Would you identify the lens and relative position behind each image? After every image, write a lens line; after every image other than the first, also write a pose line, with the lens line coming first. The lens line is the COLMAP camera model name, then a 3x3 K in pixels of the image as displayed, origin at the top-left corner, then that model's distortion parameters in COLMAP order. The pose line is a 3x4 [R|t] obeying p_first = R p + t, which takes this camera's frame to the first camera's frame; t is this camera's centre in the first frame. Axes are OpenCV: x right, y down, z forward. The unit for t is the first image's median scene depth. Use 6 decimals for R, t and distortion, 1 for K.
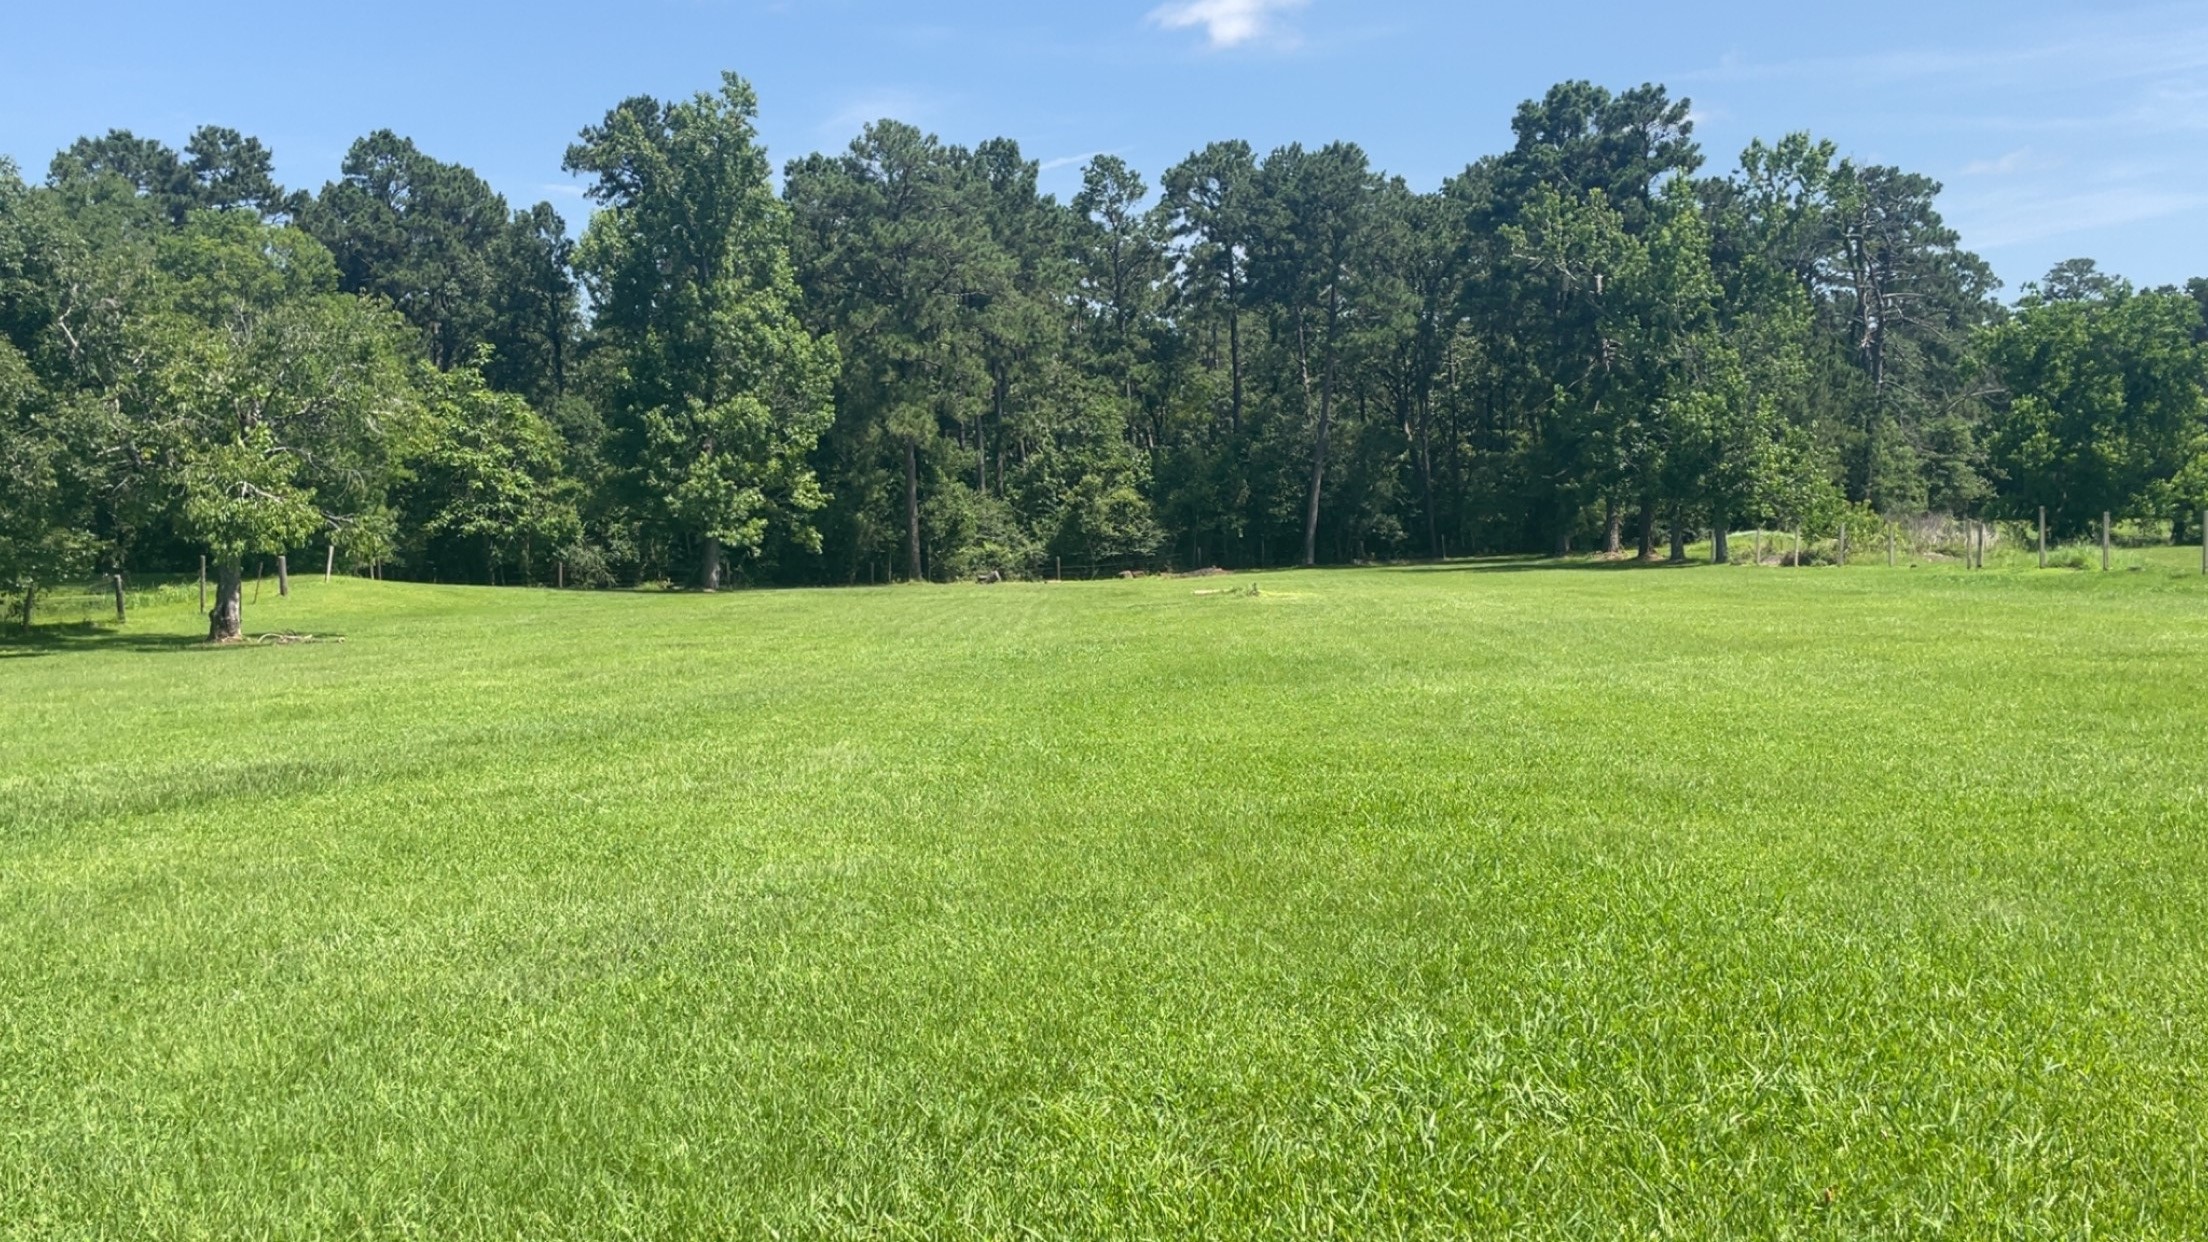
lens RADIAL K [[1738.1, 0, 1101.4], [0, 1738.1, 635.8], [0, 0, 1]] dist [0.062213, -0.059012]
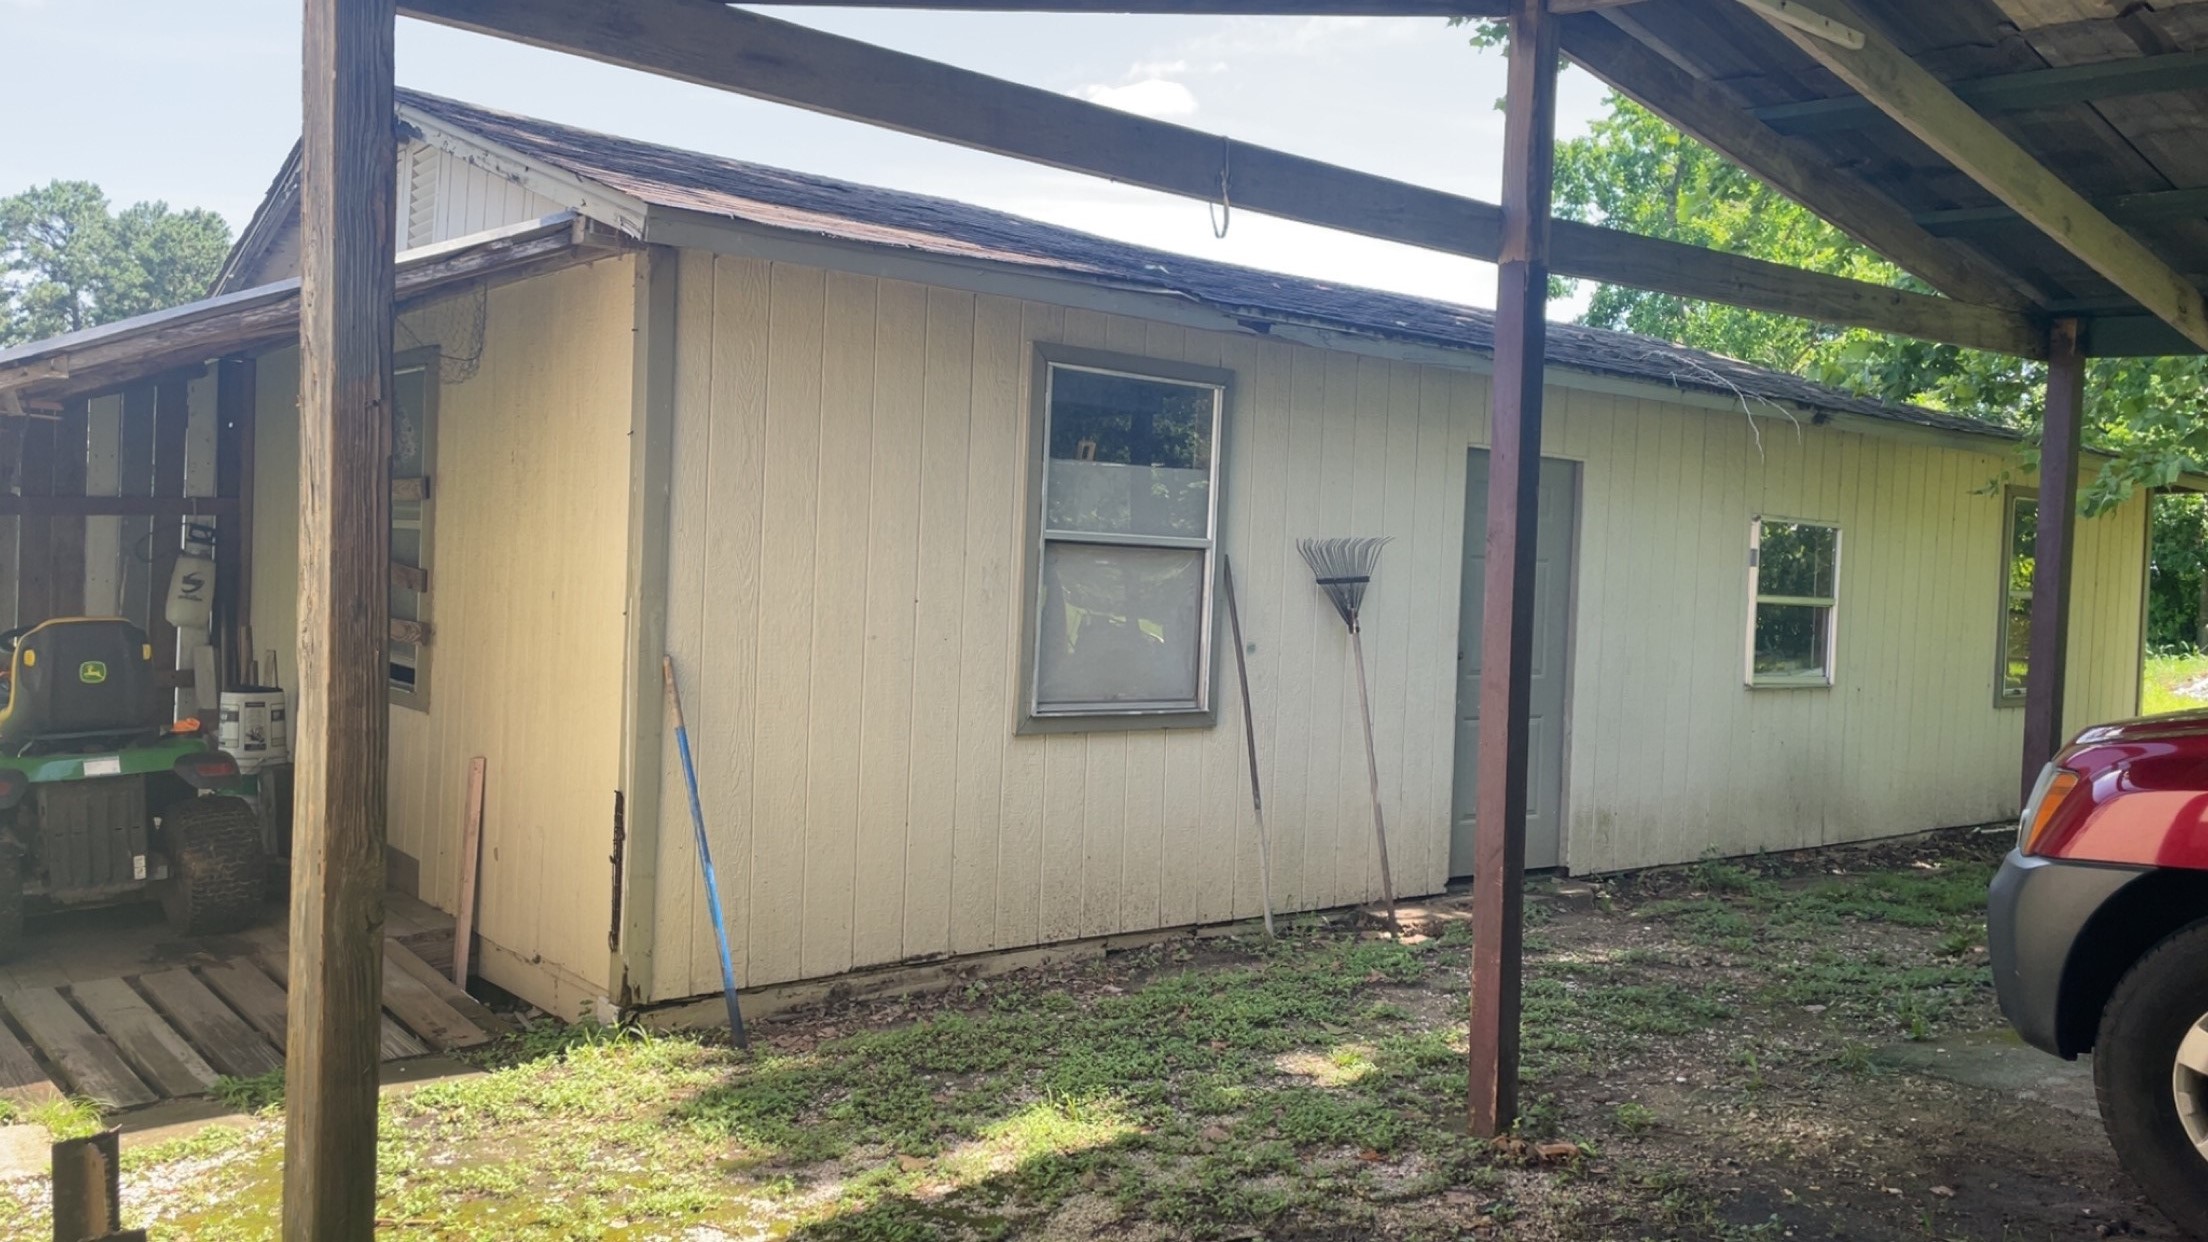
lens RADIAL K [[1738.1, 0, 1089.5], [0, 1738.1, 613.8], [0, 0, 1]] dist [0.062213, -0.059012]
pose [[0.828658, 0.030059, 0.558947, -0.002031], [-0.002050, 0.998713, -0.050669, 0.005168], [-0.559751, 0.040842, 0.827654, -0.140321]]
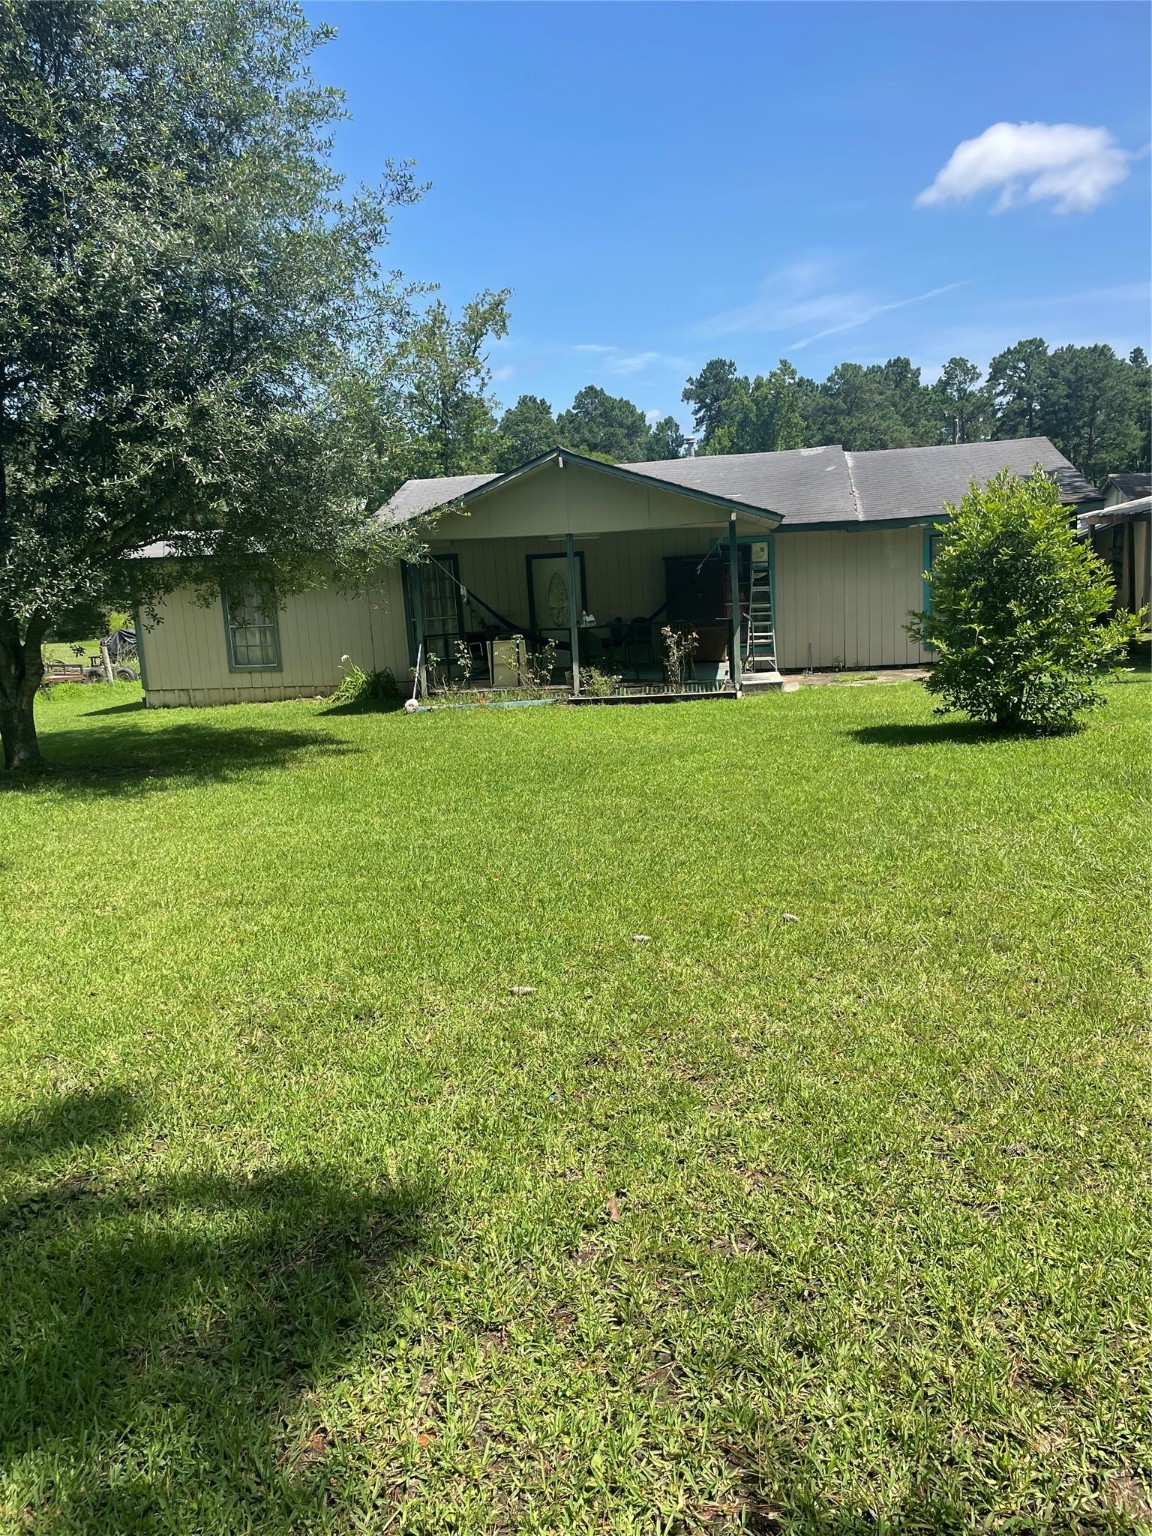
lens RADIAL K [[1156.0, 0, 561.7], [0, 1156.0, 789.9], [0, 0, 1]] dist [0.066707, -0.074196]
pose [[0.955942, 0.019977, -0.292876, -0.030079], [0.016828, 0.992312, 0.122614, 0.016975], [0.293074, -0.122141, 0.948256, -0.379157]]
